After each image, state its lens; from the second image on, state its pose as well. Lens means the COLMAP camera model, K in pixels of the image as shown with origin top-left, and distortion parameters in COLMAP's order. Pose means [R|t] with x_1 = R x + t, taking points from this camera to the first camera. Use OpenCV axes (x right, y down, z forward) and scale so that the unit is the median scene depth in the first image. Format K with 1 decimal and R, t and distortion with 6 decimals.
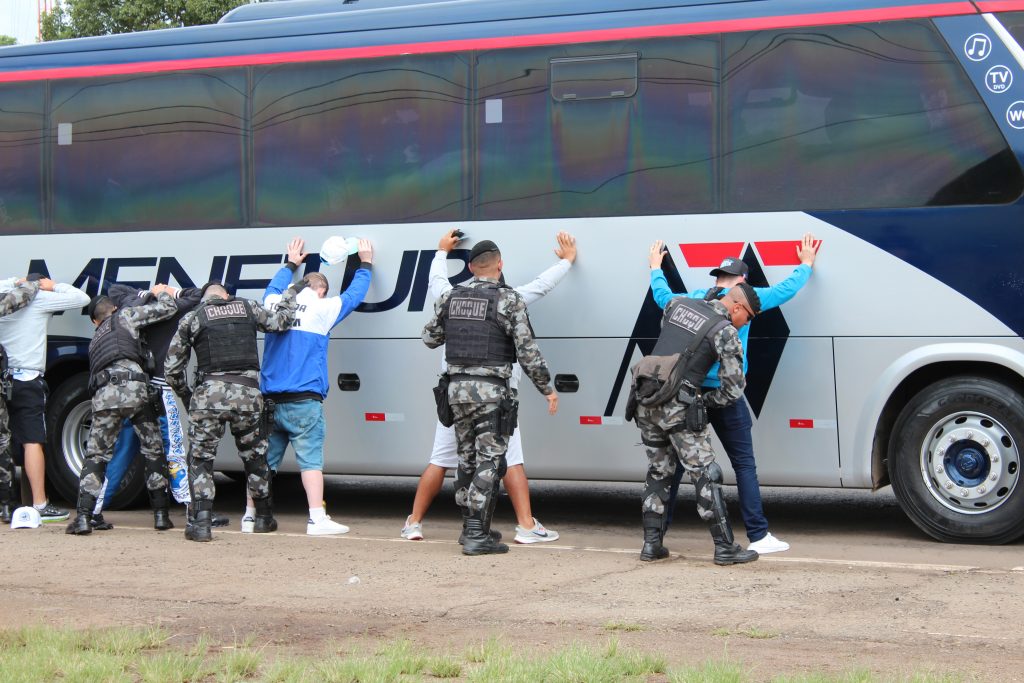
lens RADIAL K [[2505.1, 0, 512.0], [0, 2505.1, 341.5], [0, 0, 1]] dist [0.093159, 0.553114]
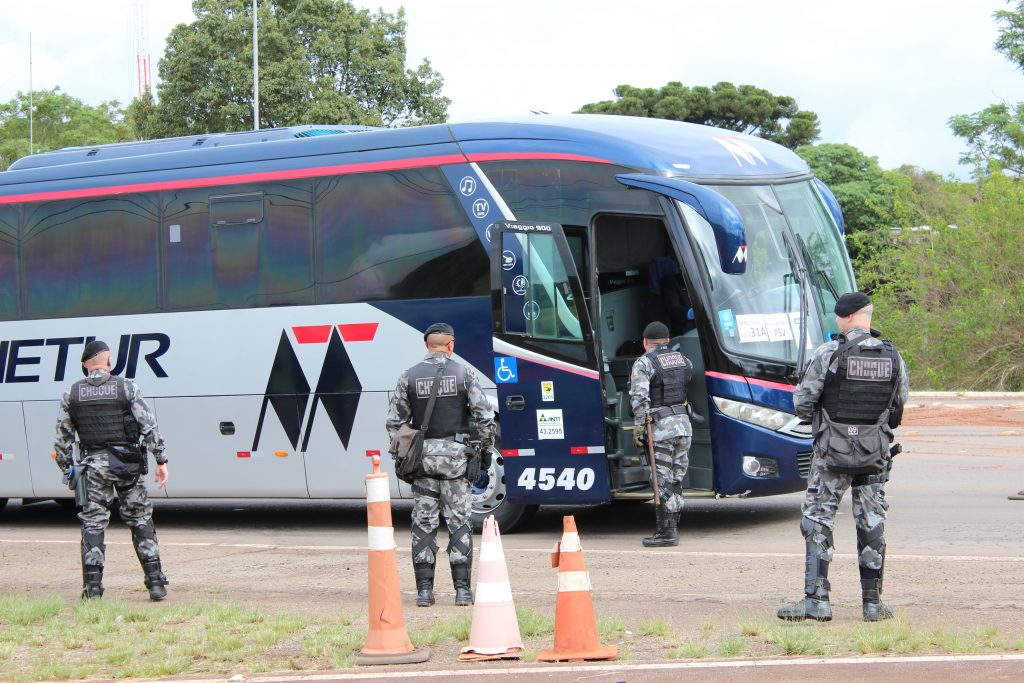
lens RADIAL K [[2550.3, 0, 509.9], [0, 2550.3, 251.6], [0, 0, 1]] dist [0.107731, -0.181044]
pose [[0.995134, -0.029911, -0.093884, 0.329740], [0.025264, 0.998415, -0.050294, -0.006155], [0.095239, 0.047677, 0.994312, -0.416633]]
